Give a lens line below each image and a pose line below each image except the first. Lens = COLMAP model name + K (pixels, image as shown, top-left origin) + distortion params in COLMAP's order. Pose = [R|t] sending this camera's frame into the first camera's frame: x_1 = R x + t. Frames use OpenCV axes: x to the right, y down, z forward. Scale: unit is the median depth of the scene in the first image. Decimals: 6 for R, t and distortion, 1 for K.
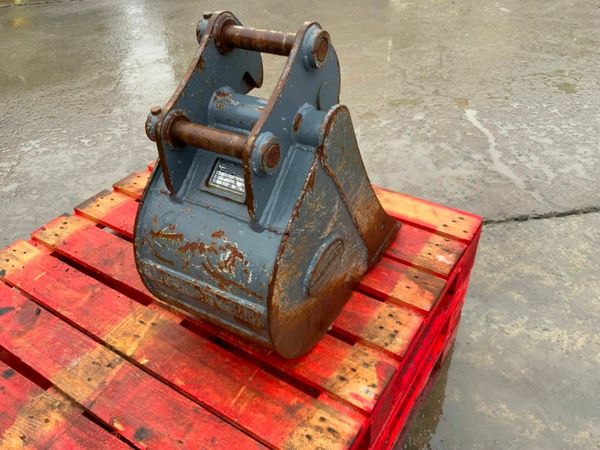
lens RADIAL K [[497.9, 0, 301.5], [0, 497.9, 223.9], [0, 0, 1]] dist [0.058469, -0.117770]
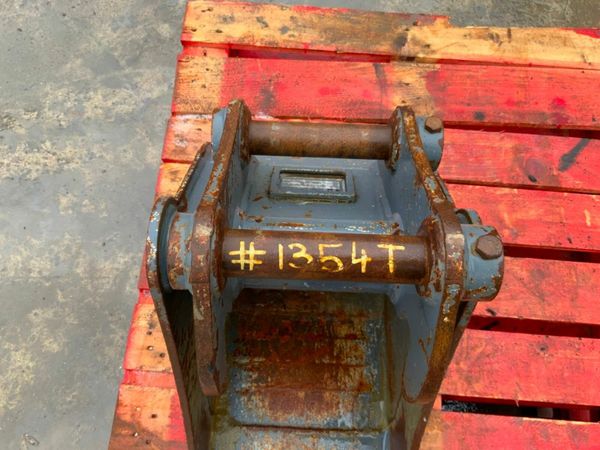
lens RADIAL K [[497.9, 0, 299.5], [0, 497.9, 227.2], [0, 0, 1]] dist [0.058469, -0.117770]
pose [[-0.877426, 0.461777, -0.129945, -0.009857], [-0.273090, -0.258122, 0.926712, -0.695702], [0.394393, 0.848608, 0.352589, 0.739677]]
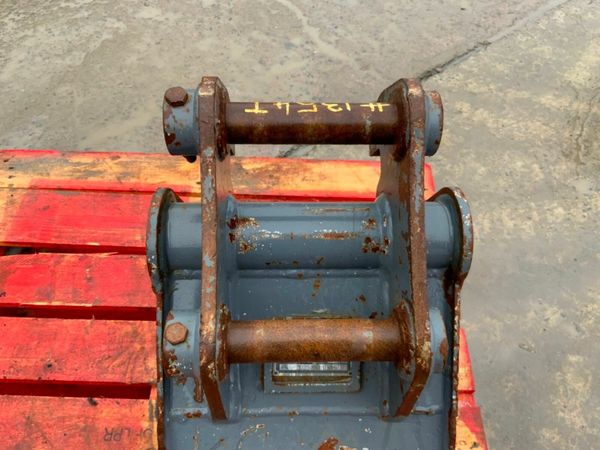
lens RADIAL K [[497.9, 0, 300.8], [0, 497.9, 227.1], [0, 0, 1]] dist [0.058469, -0.117770]
pose [[0.843516, -0.392332, 0.366819, -0.291122], [0.268886, 0.899673, 0.343931, -0.410713], [-0.464952, -0.191479, 0.864381, 0.481391]]
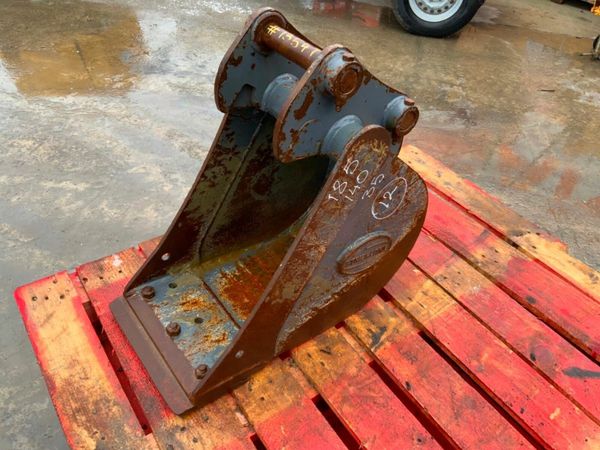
lens RADIAL K [[497.9, 0, 297.3], [0, 497.9, 222.9], [0, 0, 1]] dist [0.058469, -0.117770]
pose [[-0.925878, -0.264873, 0.269431, -0.378840], [0.198784, 0.264931, 0.943555, -1.070248], [-0.321303, 0.927175, -0.192641, 1.353712]]
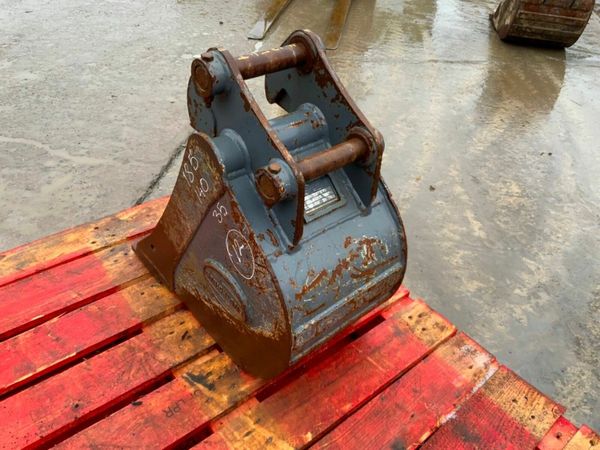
lens RADIAL K [[497.9, 0, 299.7], [0, 497.9, 220.9], [0, 0, 1]] dist [0.058469, -0.117770]
pose [[0.304116, -0.534372, 0.788645, -0.911930], [0.507831, 0.791358, 0.340381, -0.384922], [-0.805991, 0.296983, 0.512035, 0.486695]]
